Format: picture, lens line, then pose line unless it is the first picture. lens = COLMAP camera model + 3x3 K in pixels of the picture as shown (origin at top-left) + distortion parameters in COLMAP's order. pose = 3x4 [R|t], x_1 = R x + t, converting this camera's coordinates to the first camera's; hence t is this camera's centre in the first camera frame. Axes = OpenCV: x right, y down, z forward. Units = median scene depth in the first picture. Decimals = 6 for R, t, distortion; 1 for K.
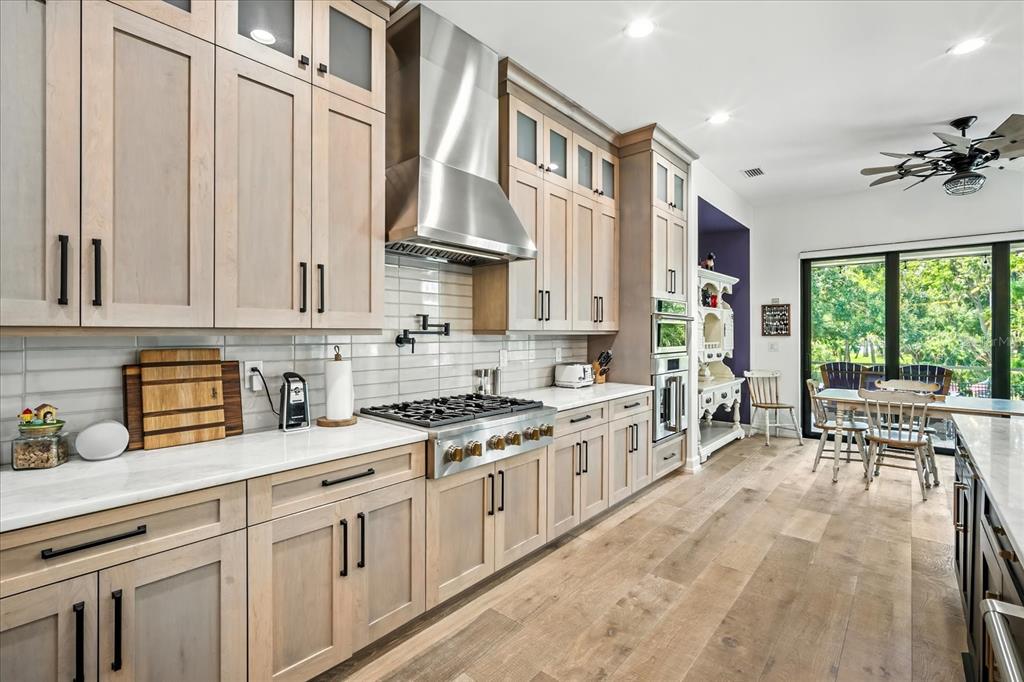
lens RADIAL K [[471.8, 0, 511.2], [0, 471.8, 329.6], [0, 0, 1]] dist [0.000384, -0.000029]
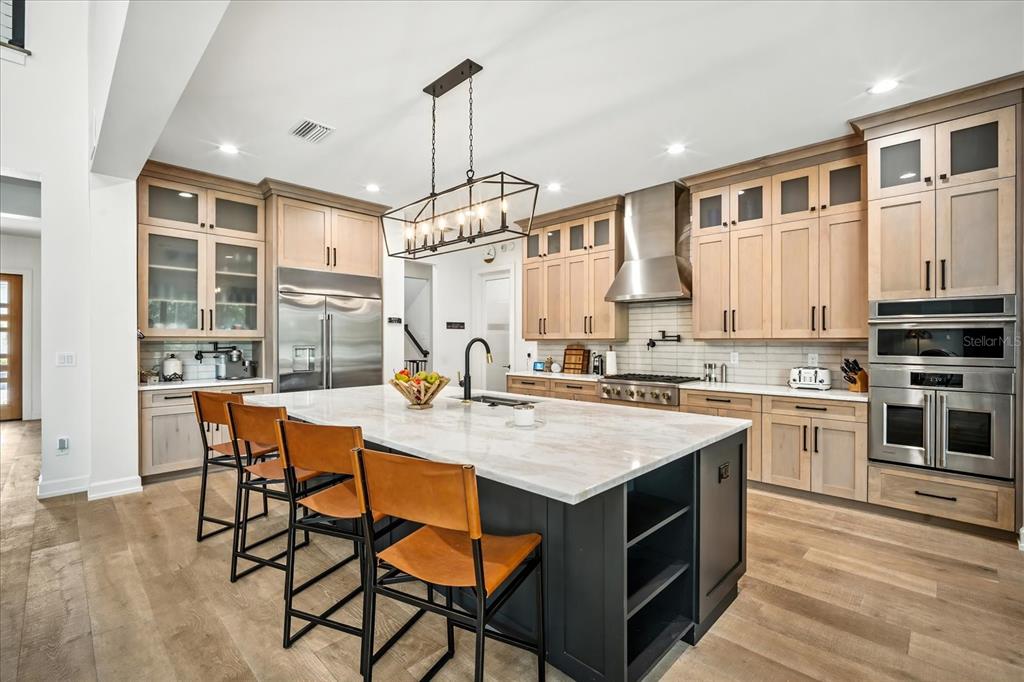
lens RADIAL K [[458.5, 0, 512.0], [0, 458.5, 341.0], [0, 0, 1]] dist [0.018731, -0.000118]
pose [[-0.057338, -0.004238, -0.998346, 1.584761], [0.001339, 0.999990, -0.004322, 0.015385], [0.998354, -0.001585, -0.057332, 0.459590]]
